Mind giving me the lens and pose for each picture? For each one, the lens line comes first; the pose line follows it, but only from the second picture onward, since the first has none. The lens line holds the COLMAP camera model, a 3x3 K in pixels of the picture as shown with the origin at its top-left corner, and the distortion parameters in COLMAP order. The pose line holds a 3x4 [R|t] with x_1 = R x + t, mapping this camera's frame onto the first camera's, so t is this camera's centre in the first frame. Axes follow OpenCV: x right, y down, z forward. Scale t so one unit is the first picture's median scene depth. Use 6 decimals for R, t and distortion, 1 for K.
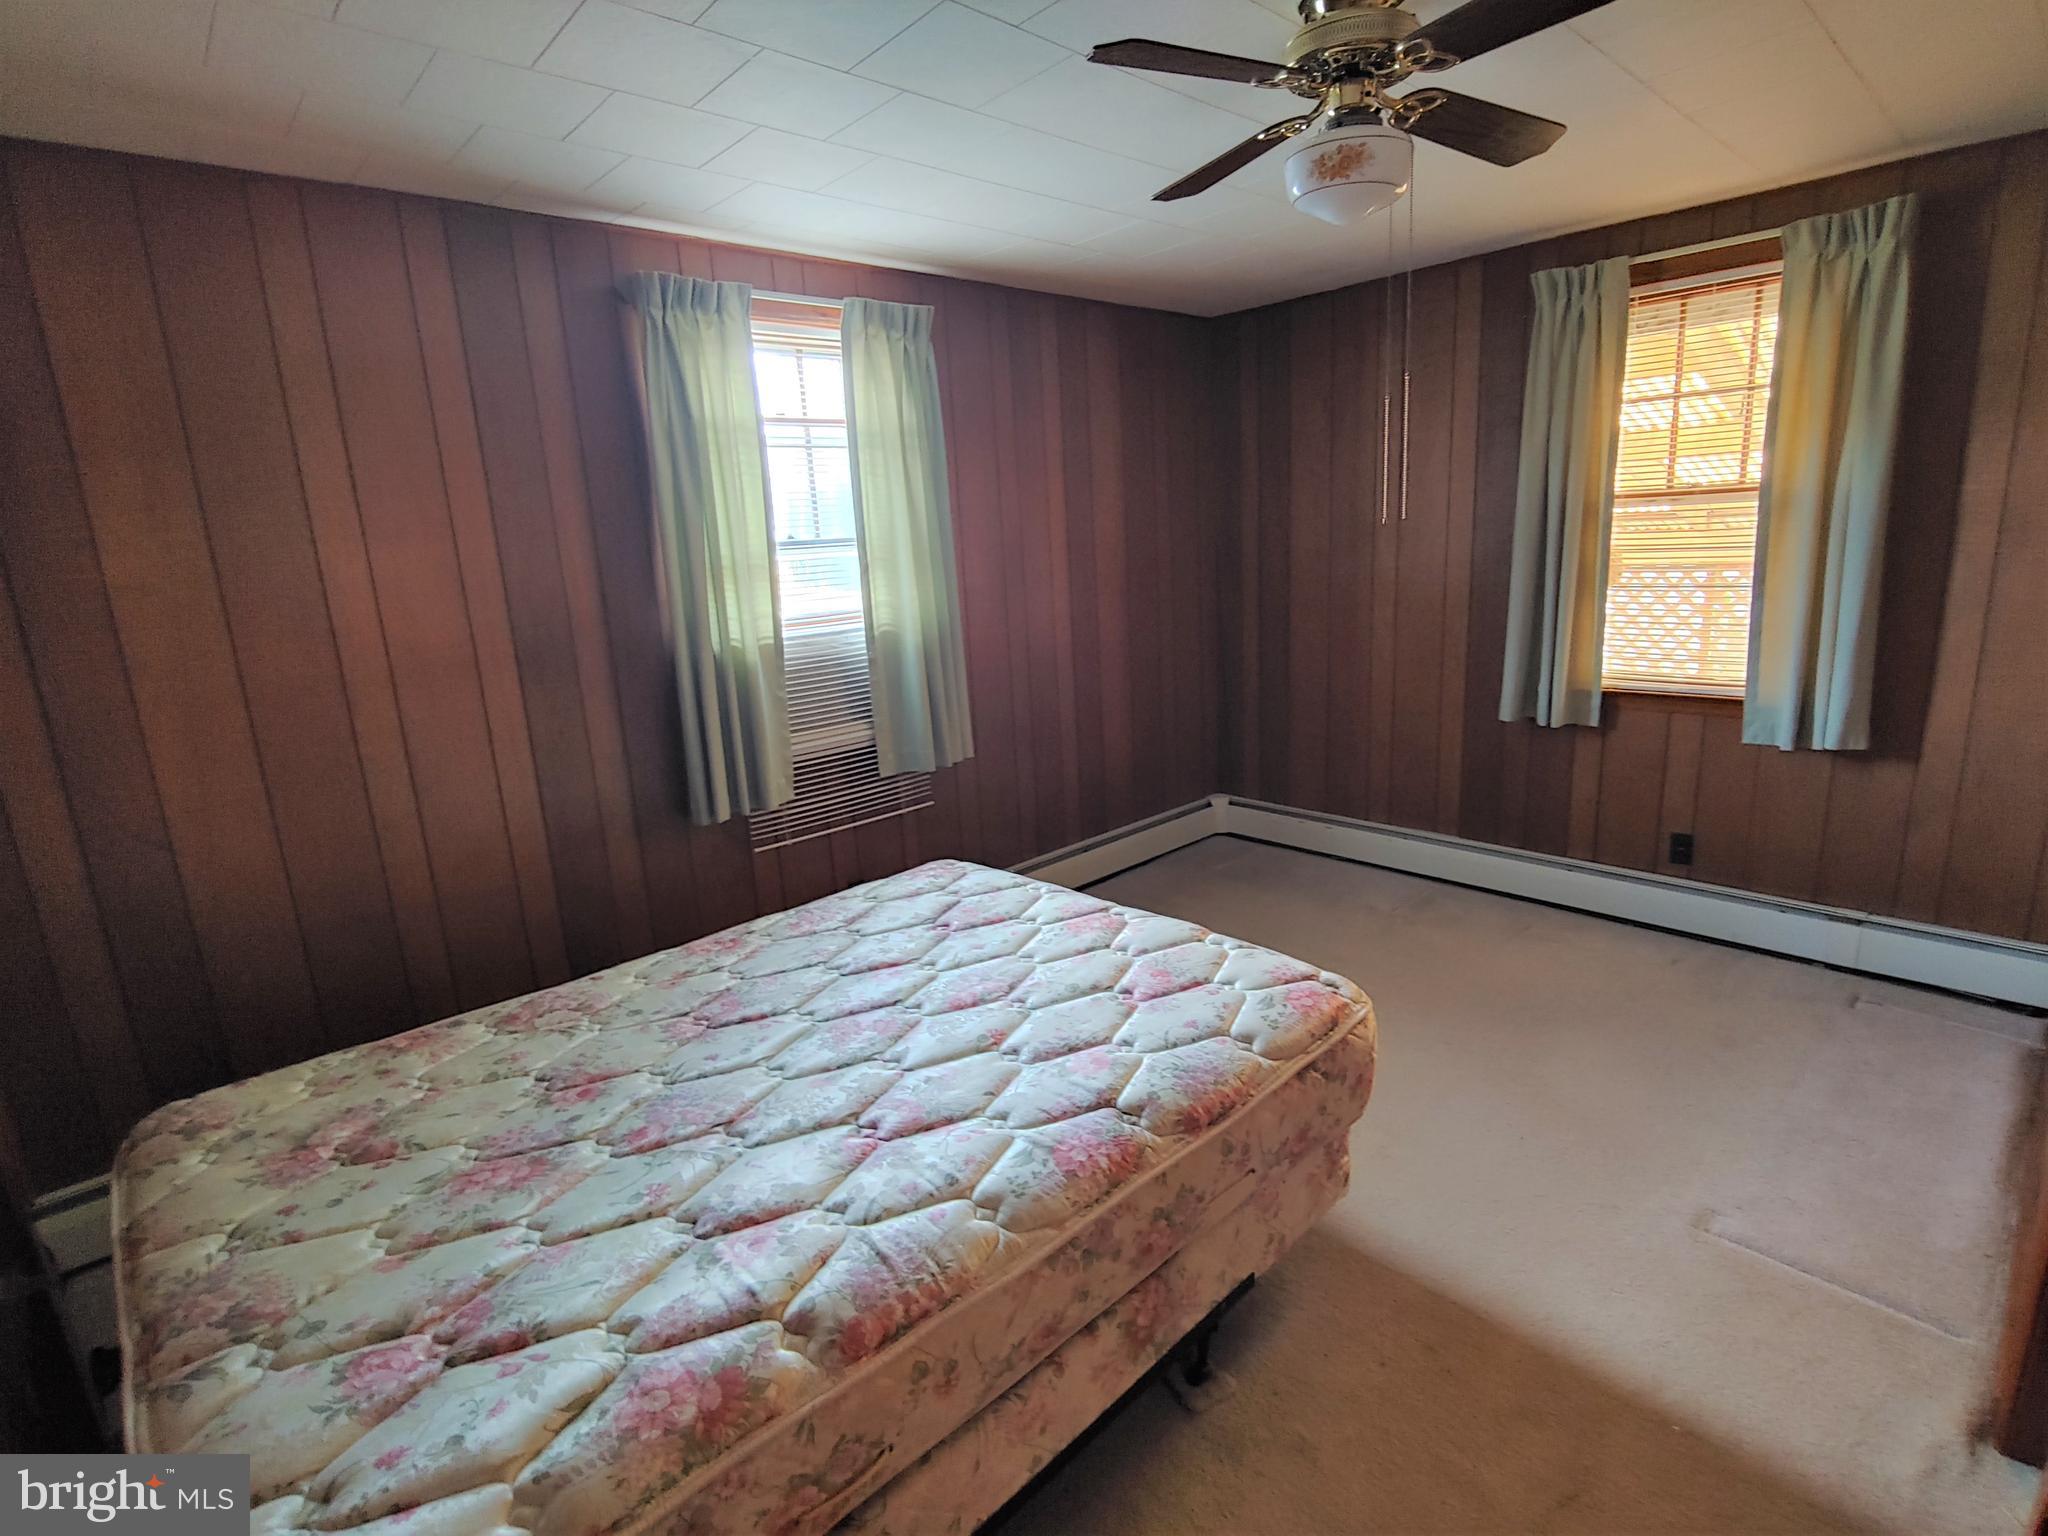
lens RADIAL K [[989.0, 0, 1020.1], [0, 989.0, 767.5], [0, 0, 1]] dist [-0.025875, 0.000559]
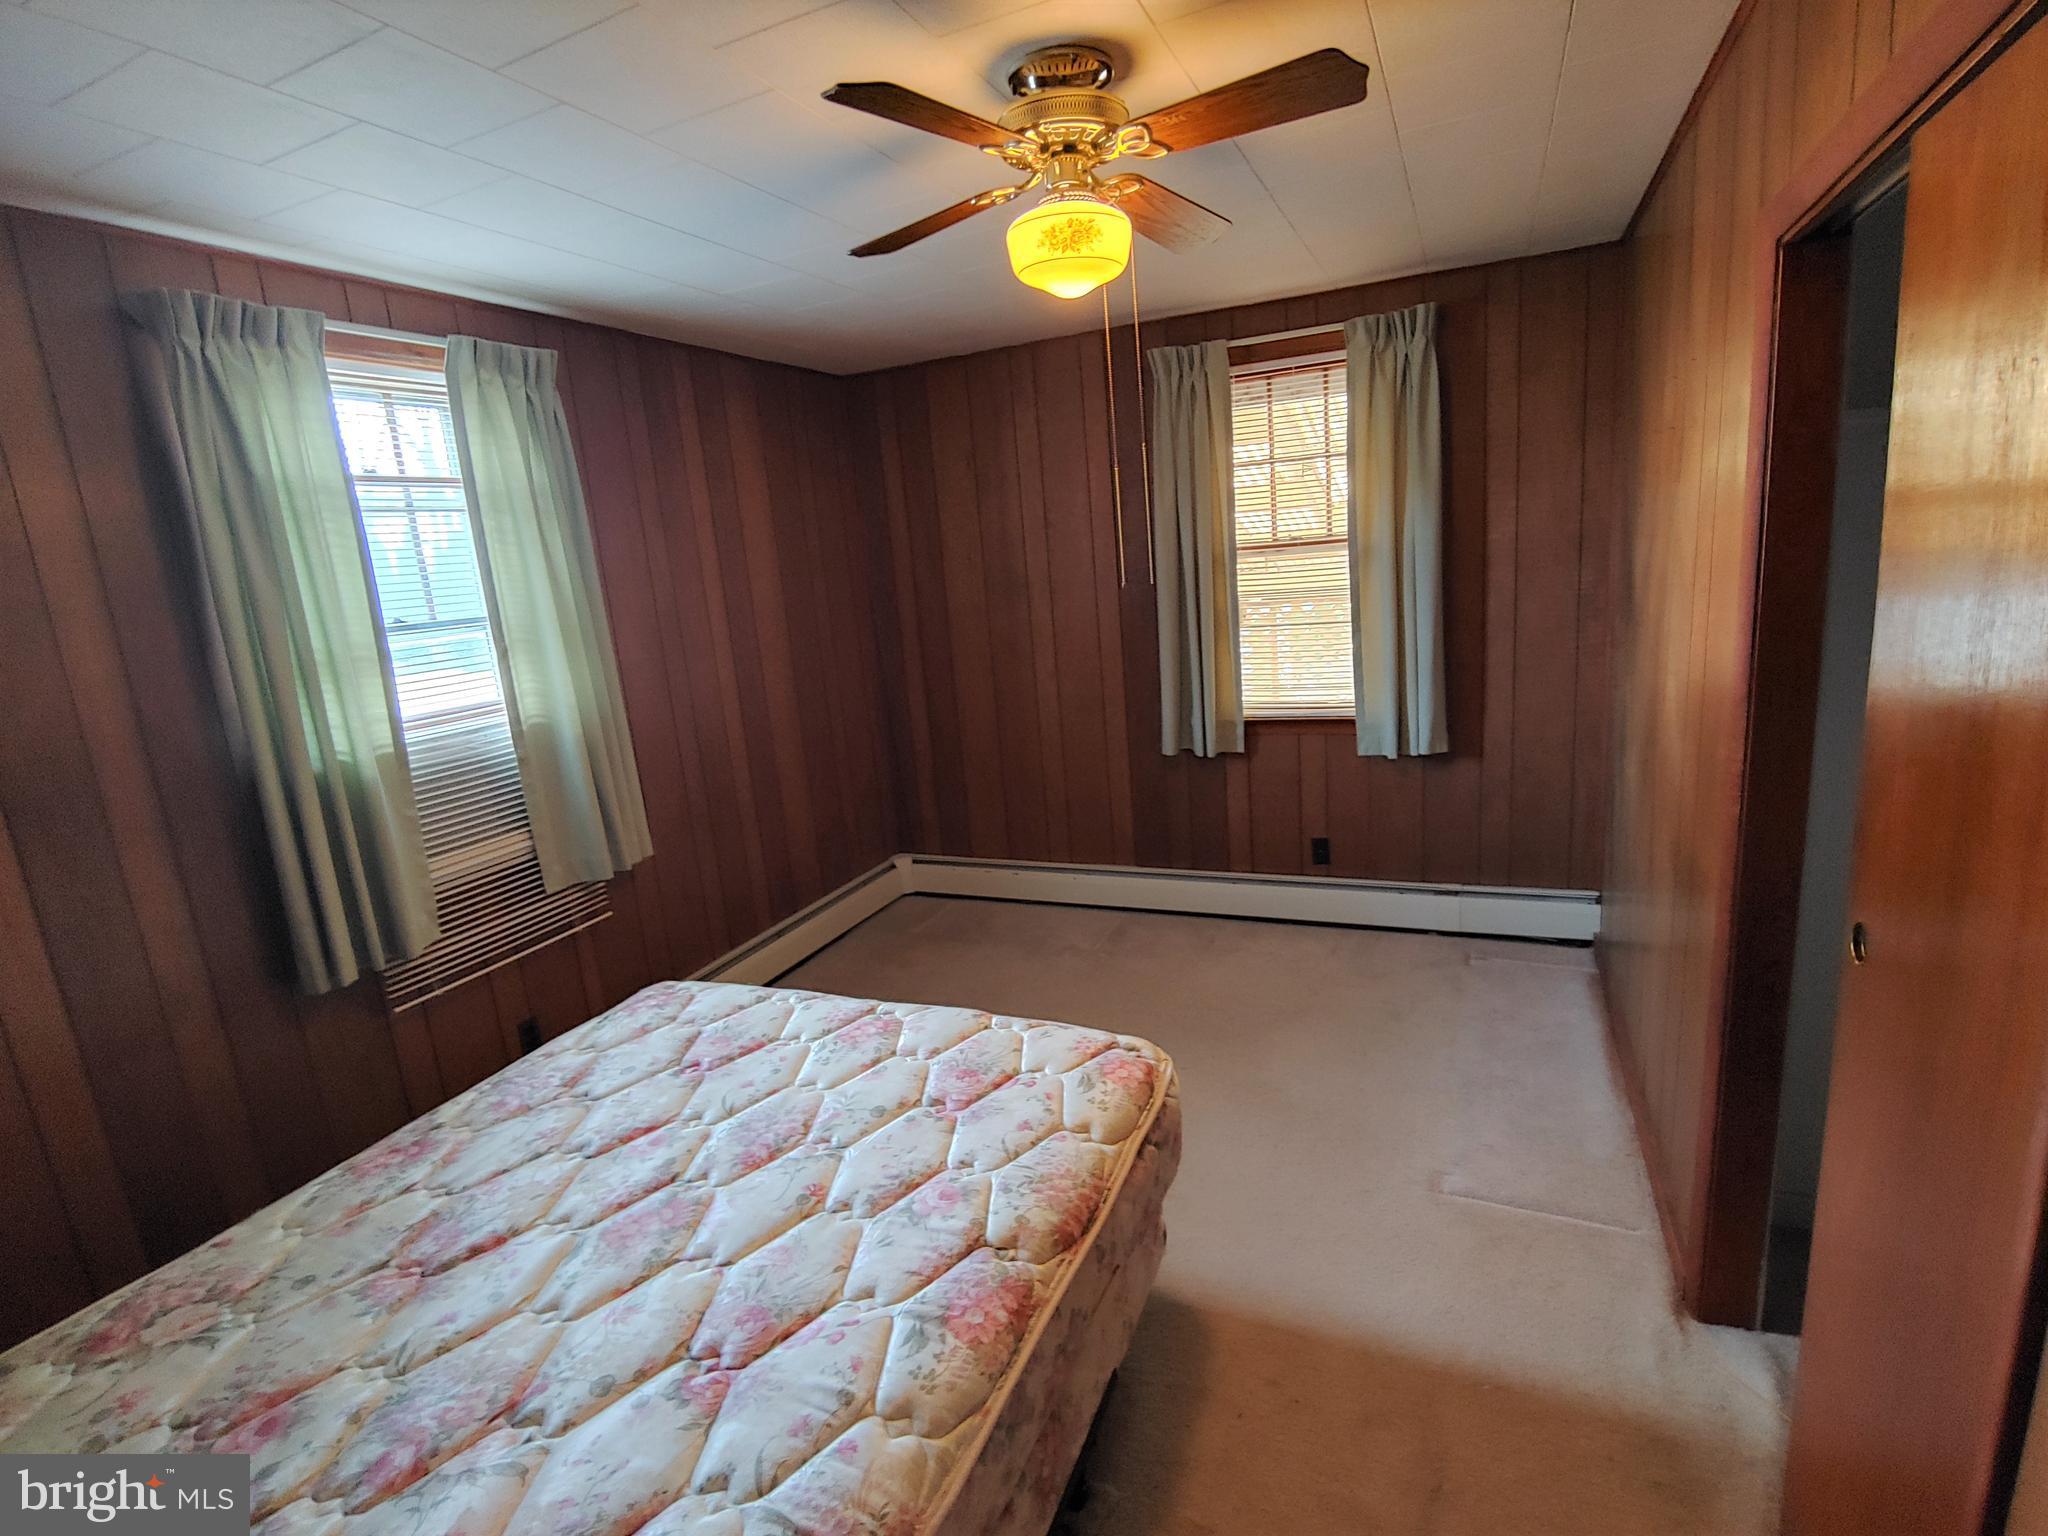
lens RADIAL K [[989.0, 0, 1029.9], [0, 989.0, 773.2], [0, 0, 1]] dist [-0.025875, 0.000559]
pose [[0.917112, -0.103724, 0.384897, -0.087573], [0.120323, 0.992549, -0.019222, -0.031775], [-0.380036, 0.063941, 0.922759, 0.067274]]
